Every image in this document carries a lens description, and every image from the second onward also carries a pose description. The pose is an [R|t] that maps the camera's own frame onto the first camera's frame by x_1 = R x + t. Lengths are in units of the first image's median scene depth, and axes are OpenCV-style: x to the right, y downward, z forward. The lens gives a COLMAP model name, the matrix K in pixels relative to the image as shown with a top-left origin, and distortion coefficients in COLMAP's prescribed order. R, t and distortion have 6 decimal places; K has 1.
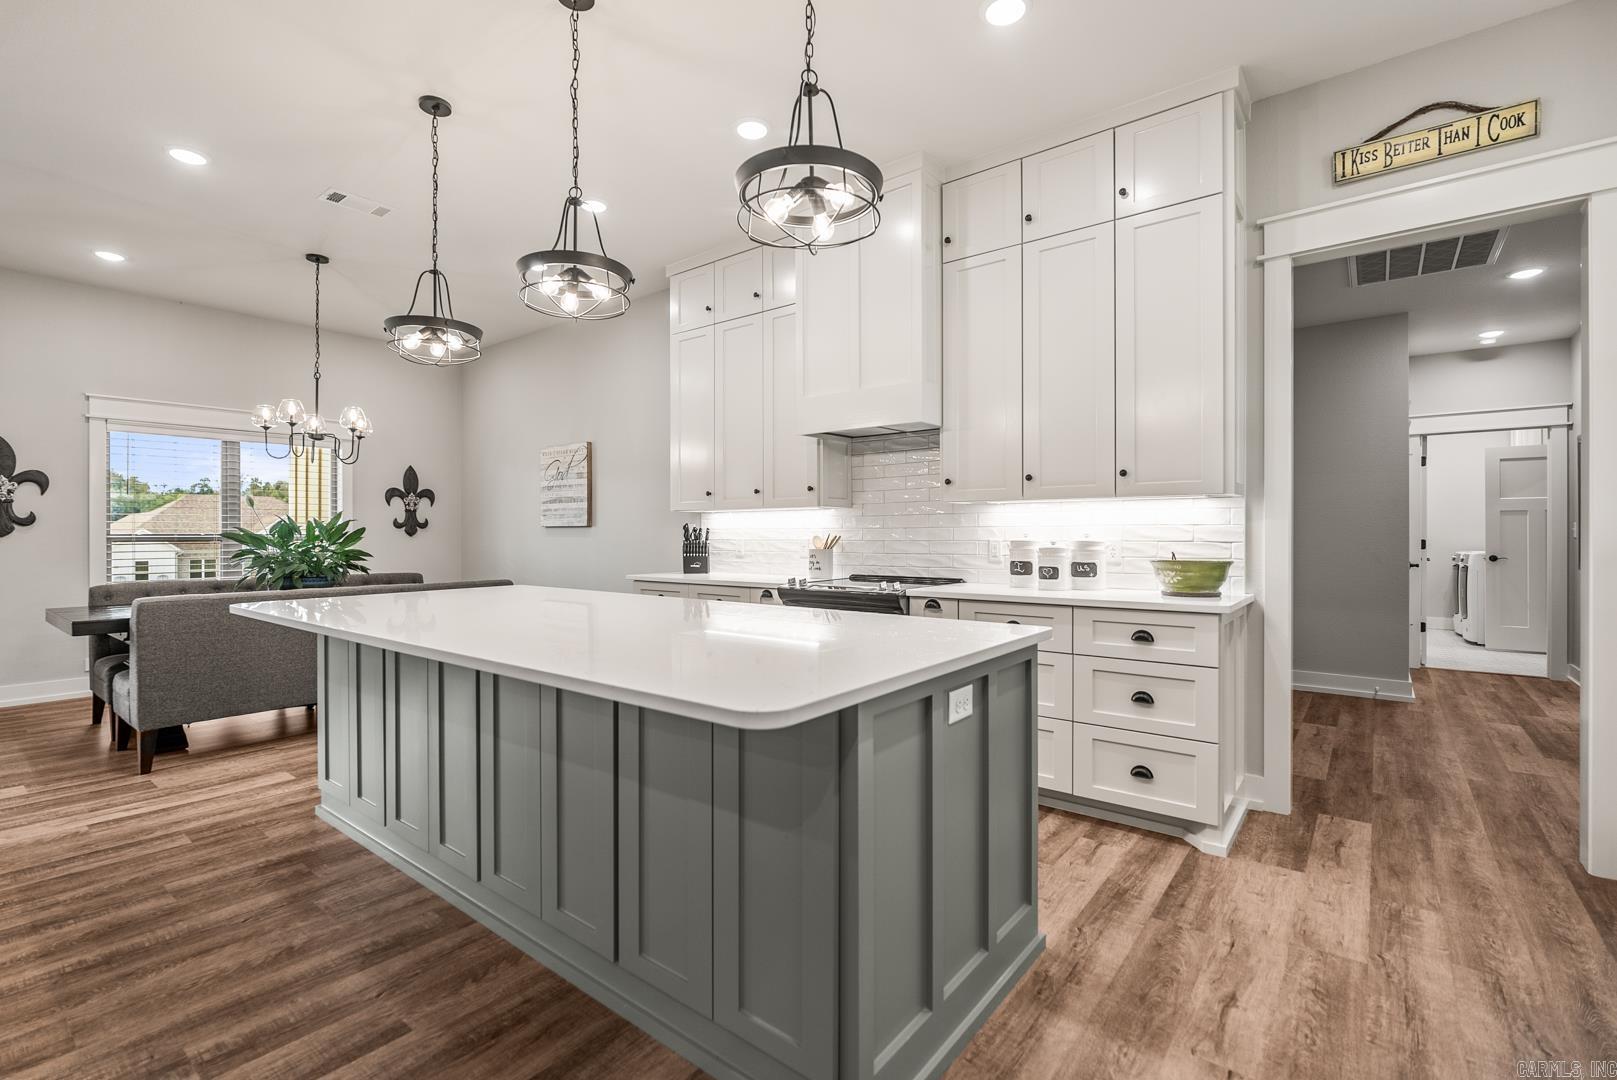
lens RADIAL K [[738.3, 0, 815.7], [0, 738.3, 541.2], [0, 0, 1]] dist [-0.005599, 0.002823]
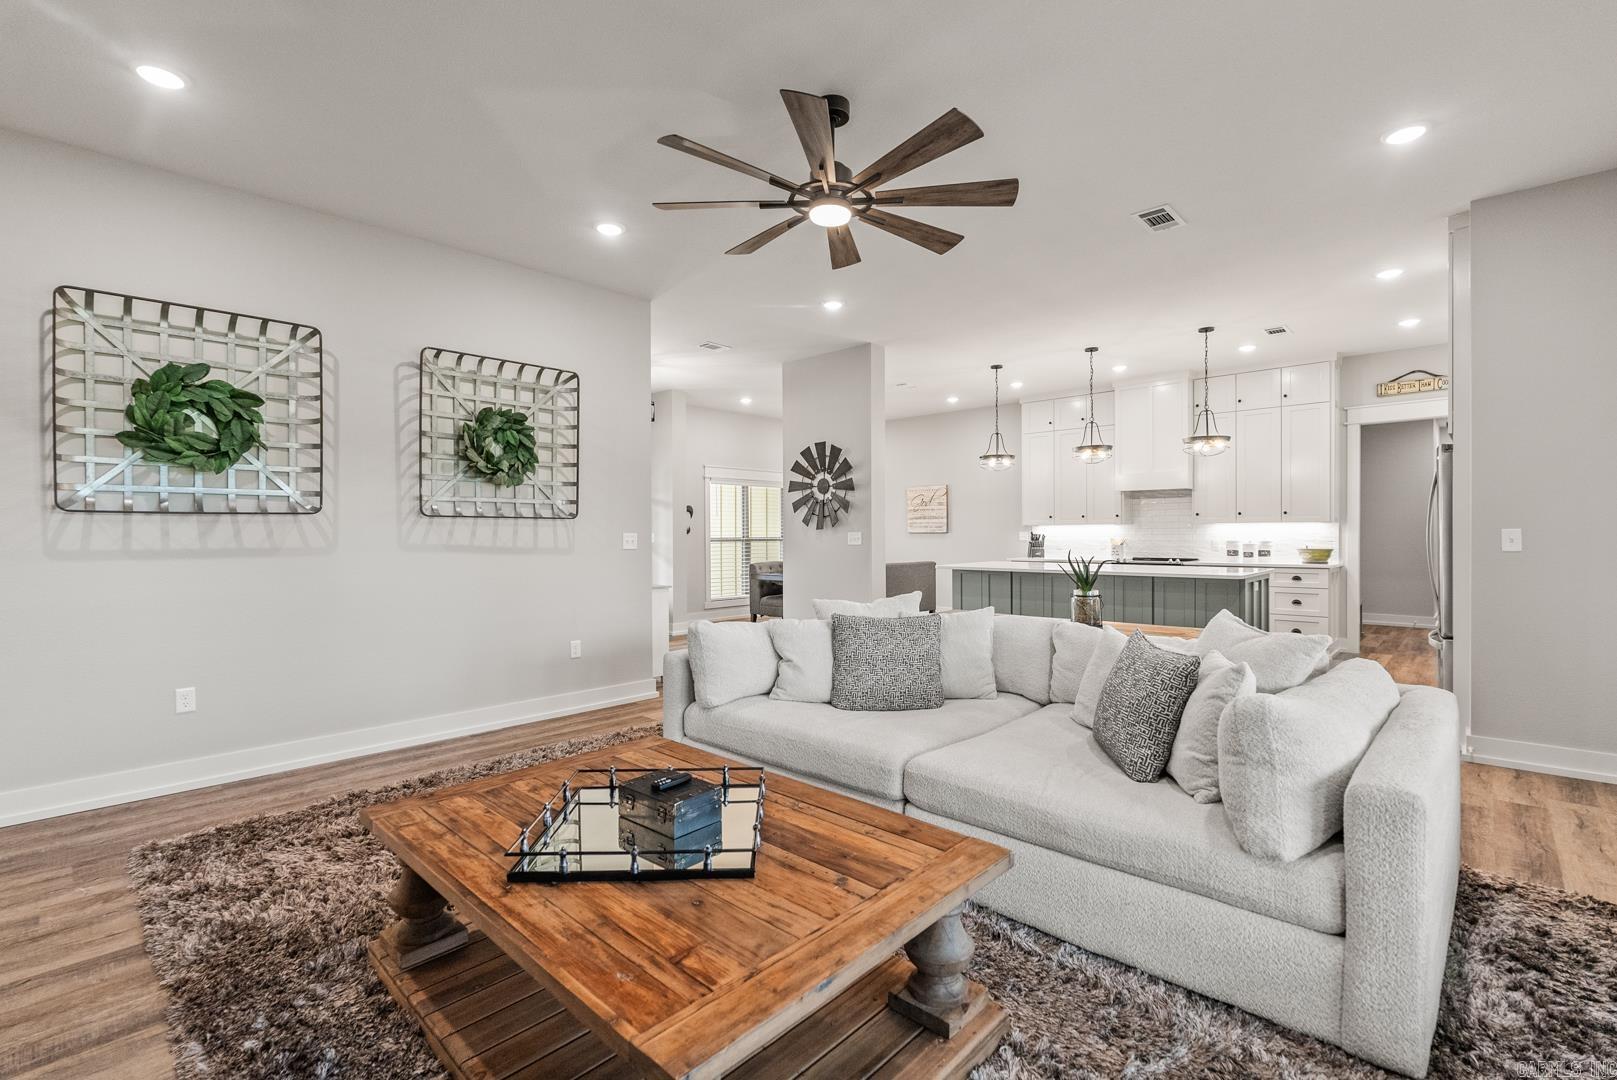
lens RADIAL K [[738.3, 0, 812.9], [0, 738.3, 544.6], [0, 0, 1]] dist [-0.005599, 0.002823]
pose [[0.996065, -0.000076, -0.088625, -0.863753], [0.000359, 0.999995, 0.003175, 0.004165], [0.088625, -0.003195, 0.996060, -1.460794]]
